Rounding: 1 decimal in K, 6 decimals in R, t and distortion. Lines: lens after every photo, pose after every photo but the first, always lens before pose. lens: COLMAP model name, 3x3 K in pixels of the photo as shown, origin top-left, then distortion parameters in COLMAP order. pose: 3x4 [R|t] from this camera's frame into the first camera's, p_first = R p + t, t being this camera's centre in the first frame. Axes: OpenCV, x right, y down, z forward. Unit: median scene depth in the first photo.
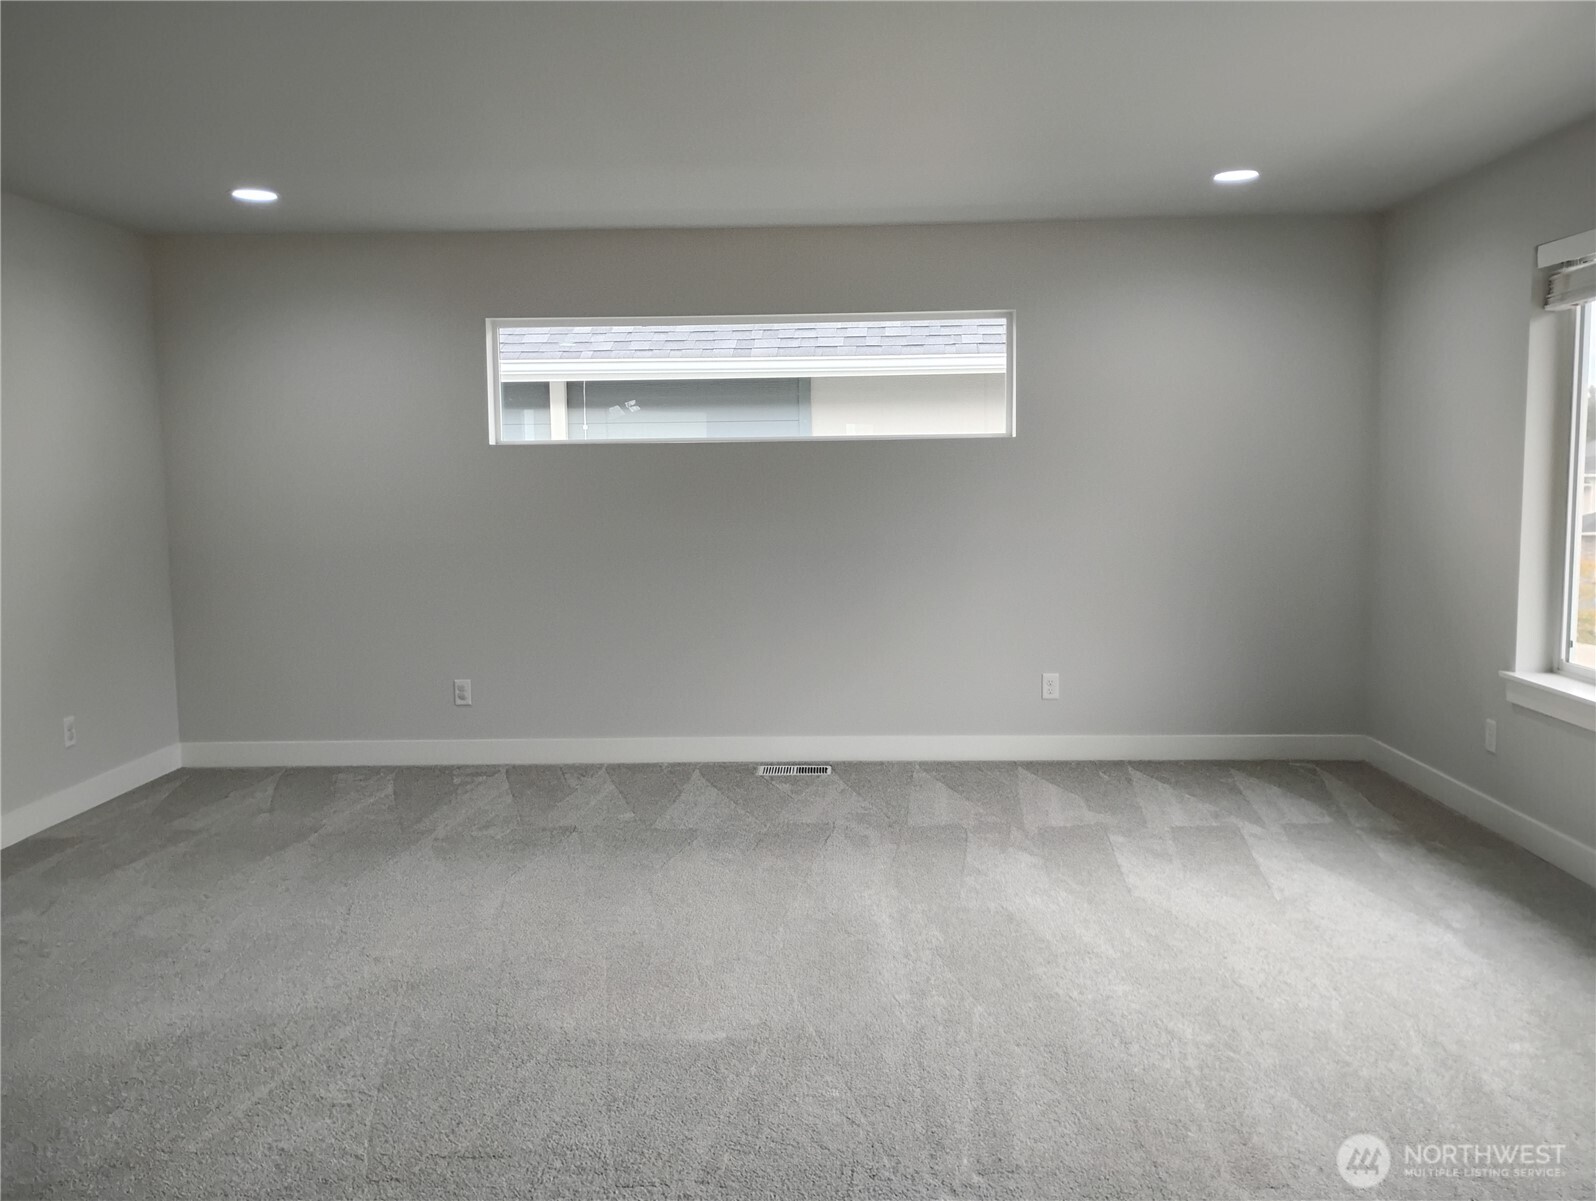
lens RADIAL K [[1325.1, 0, 798.0], [0, 1325.1, 600.5], [0, 0, 1]] dist [0.080947, -0.105281]
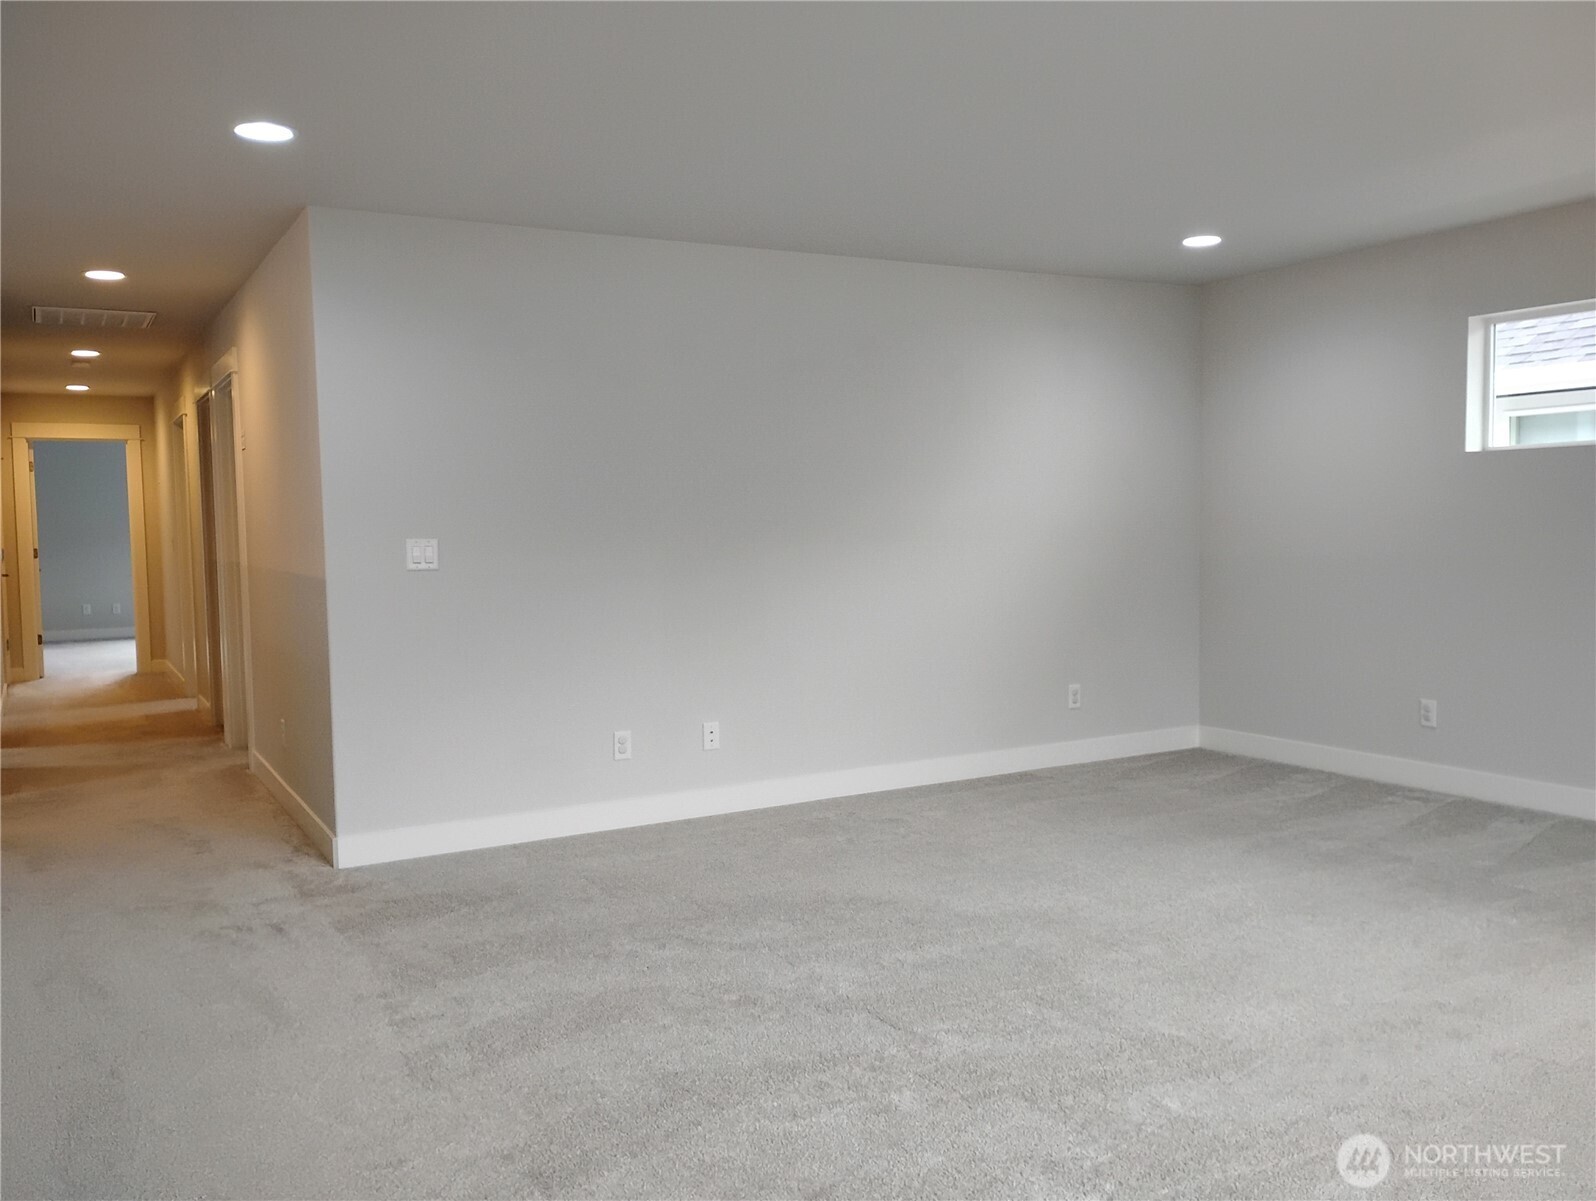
lens RADIAL K [[1325.1, 0, 798.0], [0, 1325.1, 600.5], [0, 0, 1]] dist [0.080947, -0.105281]
pose [[0.523463, 0.055822, -0.850218, 0.368013], [-0.071960, 0.997183, 0.021167, 0.000913], [0.849004, 0.050102, 0.526005, 0.124351]]
